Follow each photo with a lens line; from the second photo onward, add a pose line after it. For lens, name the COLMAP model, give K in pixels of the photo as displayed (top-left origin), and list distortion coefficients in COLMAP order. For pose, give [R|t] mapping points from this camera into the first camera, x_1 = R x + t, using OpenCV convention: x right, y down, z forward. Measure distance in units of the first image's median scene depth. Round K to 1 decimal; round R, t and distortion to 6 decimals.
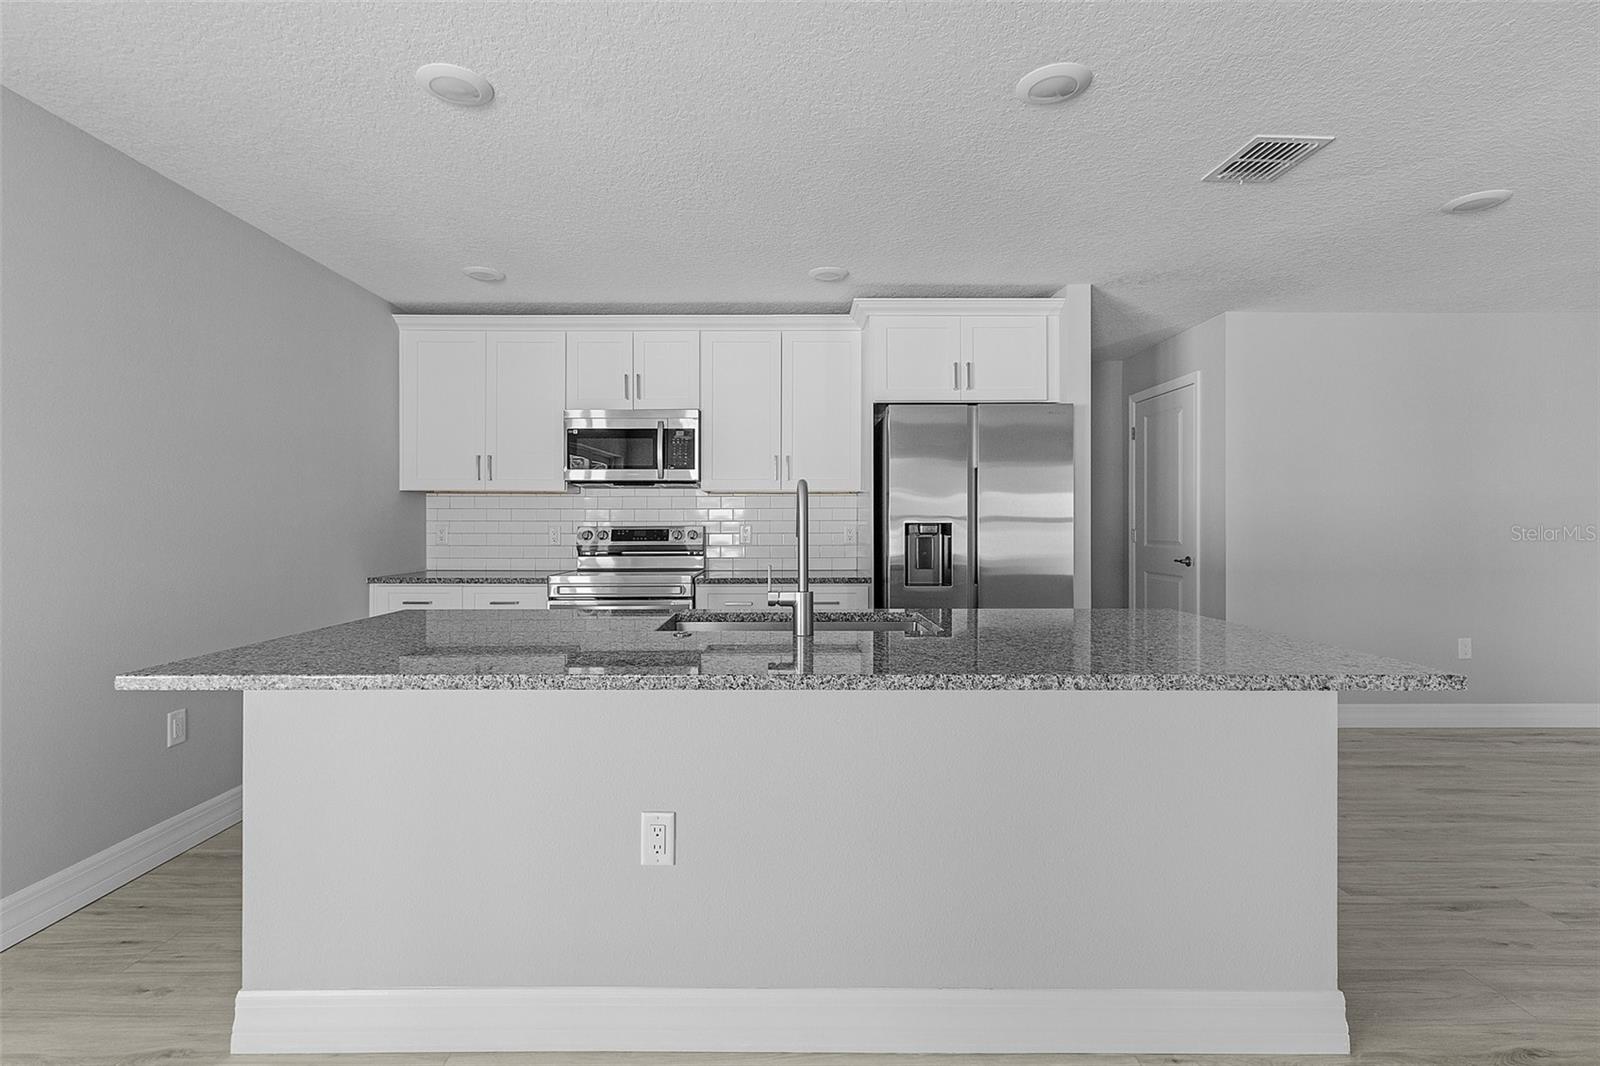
lens RADIAL K [[738.7, 0, 779.4], [0, 738.7, 532.9], [0, 0, 1]] dist [-0.000211, -0.000784]
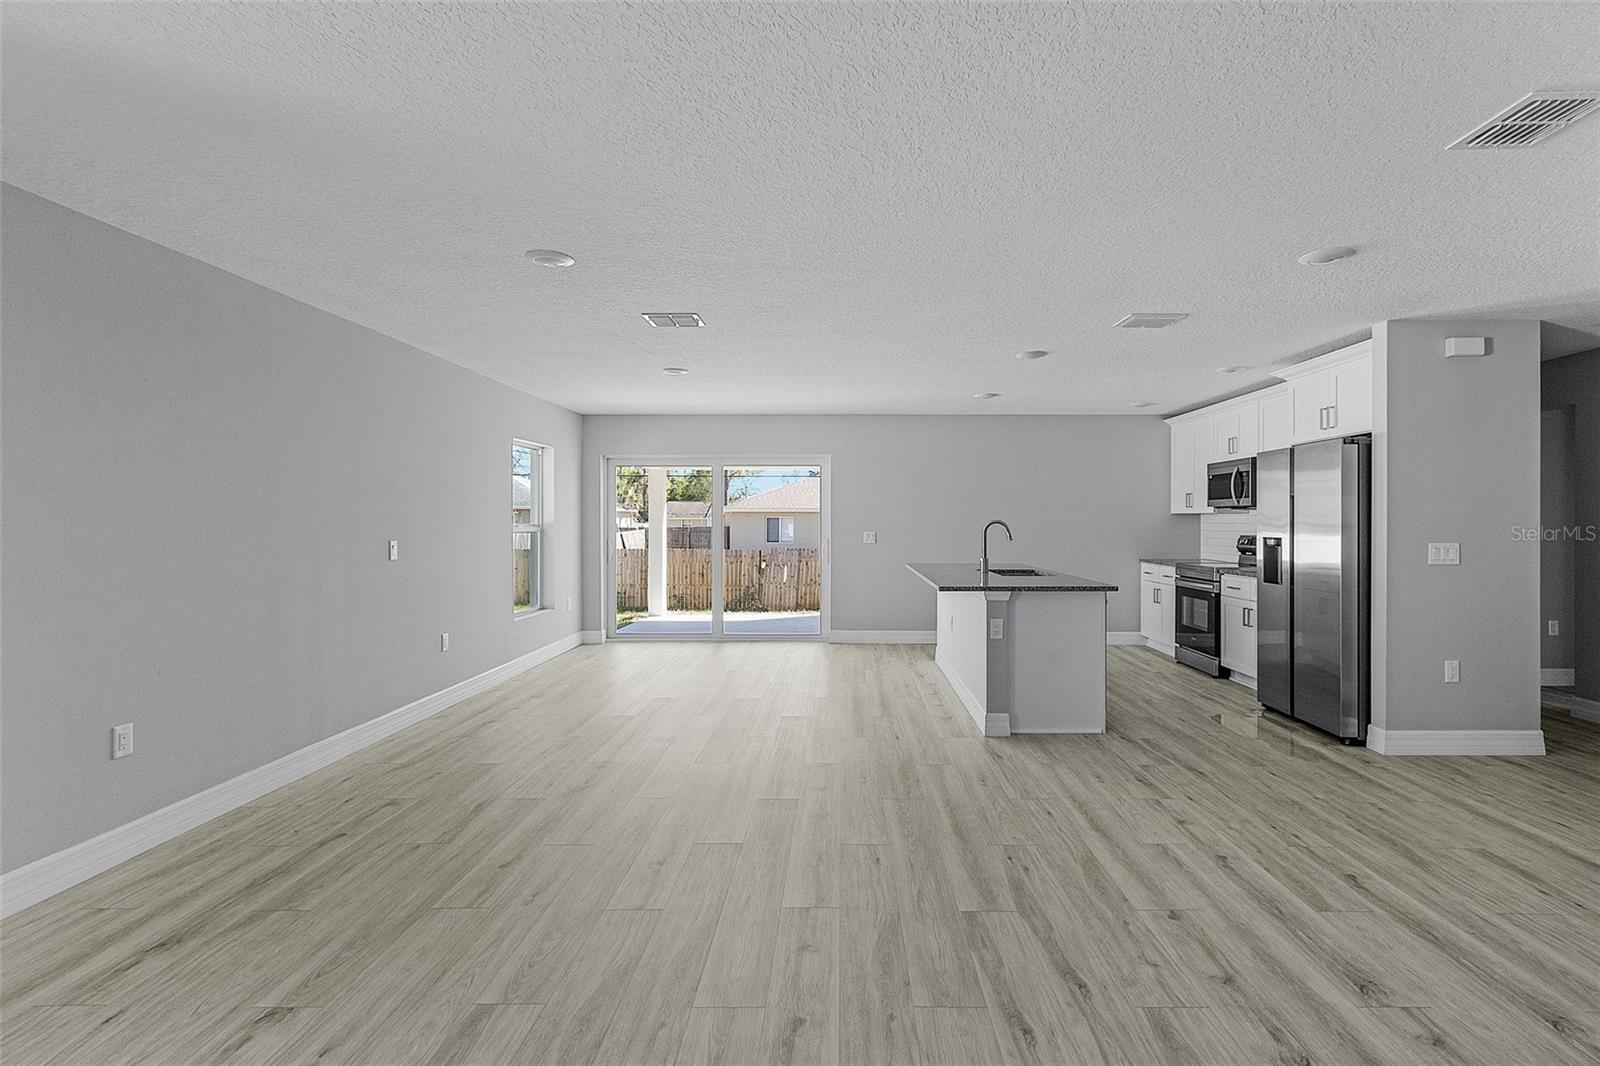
lens RADIAL K [[753.0, 0, 800.0], [0, 753.0, 533.0], [0, 0, 1]] dist [0.001474, -0.000226]
pose [[-0.049185, 0.012444, -0.998712, 1.544464], [-0.008950, 0.999877, 0.012899, -0.029999], [0.998750, 0.009573, -0.049068, 0.194284]]
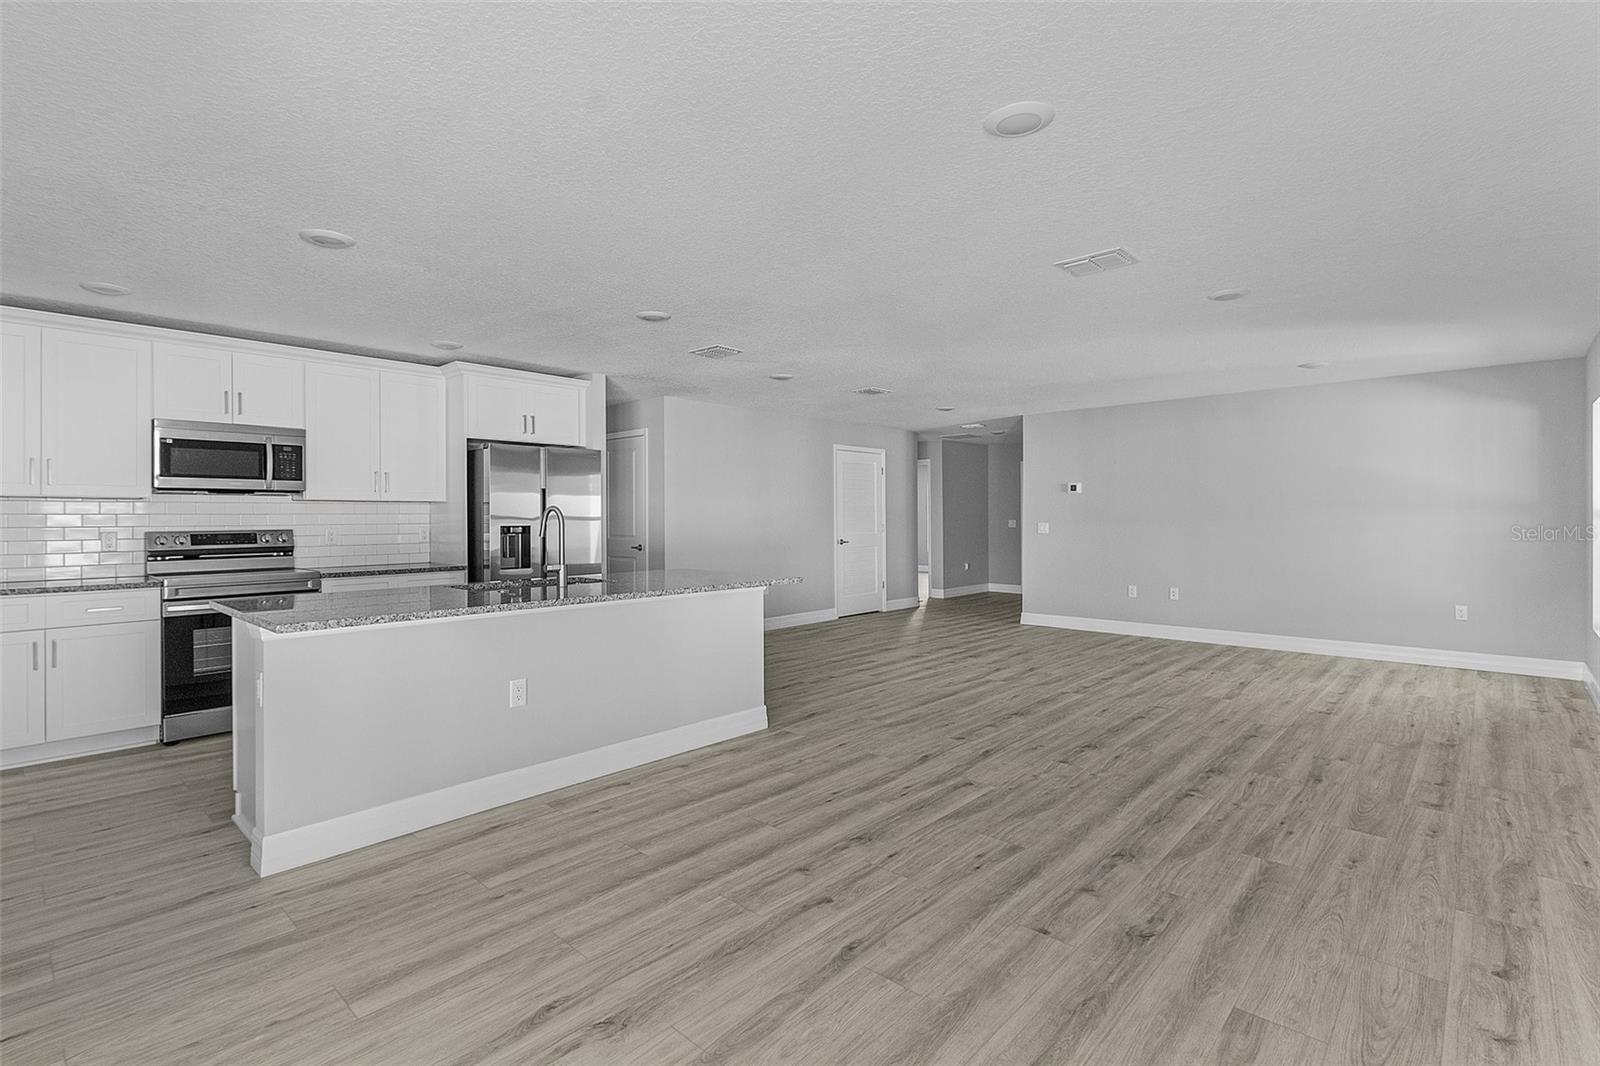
lens RADIAL K [[753.0, 0, 800.0], [0, 753.0, 533.0], [0, 0, 1]] dist [0.001474, -0.000226]
pose [[0.665063, -0.016663, 0.746602, -0.510785], [0.011151, 0.999861, 0.012382, -0.010829], [-0.746704, 0.000090, 0.665156, -0.391553]]
